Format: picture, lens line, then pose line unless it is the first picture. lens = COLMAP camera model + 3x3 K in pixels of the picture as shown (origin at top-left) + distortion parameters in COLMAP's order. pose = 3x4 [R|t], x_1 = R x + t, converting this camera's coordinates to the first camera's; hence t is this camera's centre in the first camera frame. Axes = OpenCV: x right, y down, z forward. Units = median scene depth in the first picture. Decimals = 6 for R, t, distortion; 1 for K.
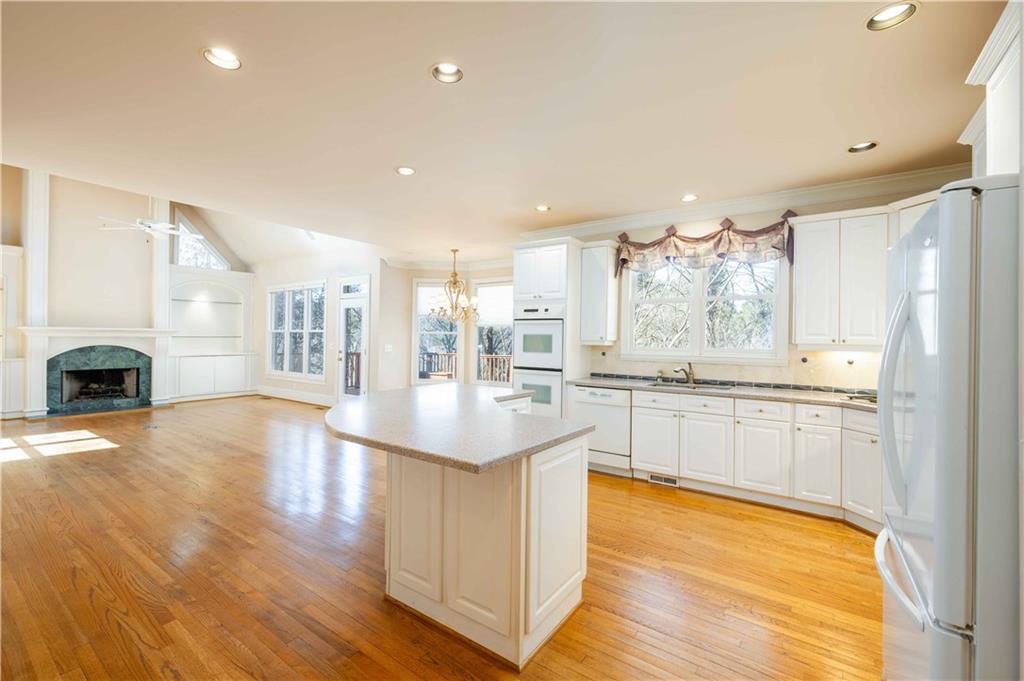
lens RADIAL K [[435.2, 0, 511.9], [0, 435.2, 331.9], [0, 0, 1]] dist [-0.001566, 0.000077]
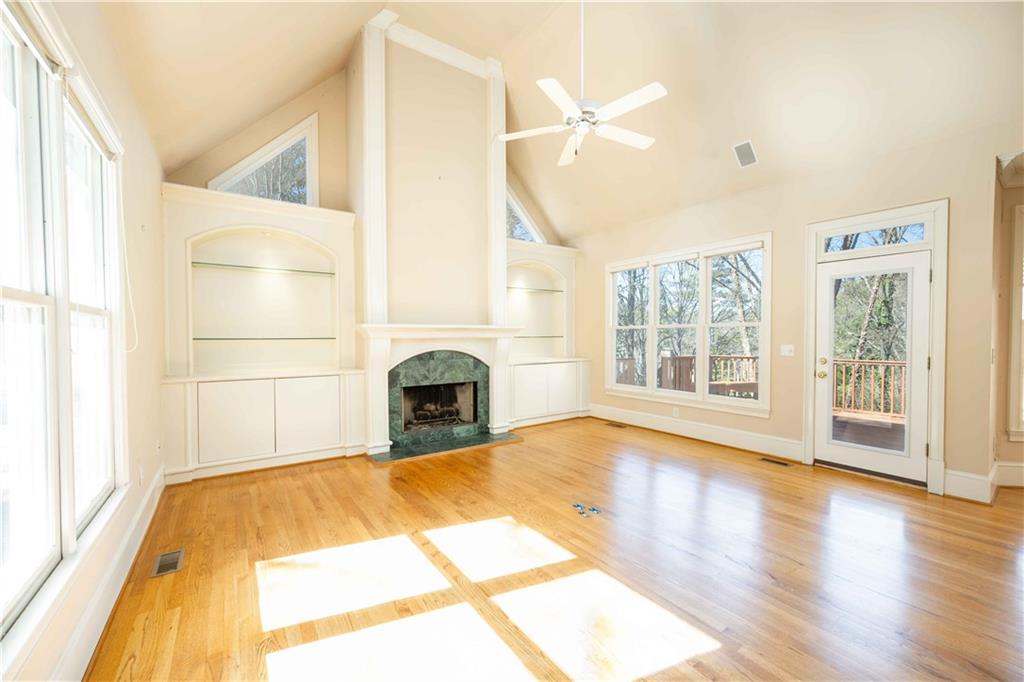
lens RADIAL K [[411.9, 0, 518.9], [0, 411.9, 337.8], [0, 0, 1]] dist [0.001097, -0.000230]
pose [[0.943842, -0.011262, -0.330207, -0.591203], [0.016640, 0.999771, 0.013465, 0.003956], [0.329979, -0.018203, 0.943813, 0.405903]]
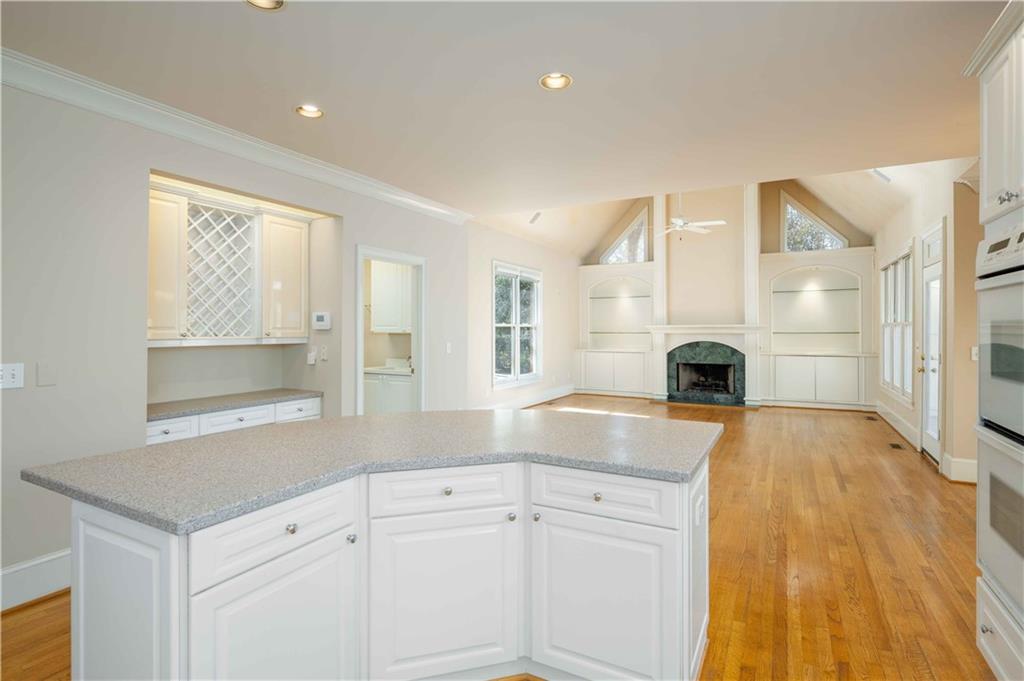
lens RADIAL K [[500.8, 0, 515.5], [0, 500.8, 333.3], [0, 0, 1]] dist [-0.005099, -0.000248]
pose [[0.115402, -0.002446, -0.993316, 0.216892], [0.012321, 0.999924, -0.001031, 0.006738], [0.993242, -0.012120, 0.115423, 0.390421]]
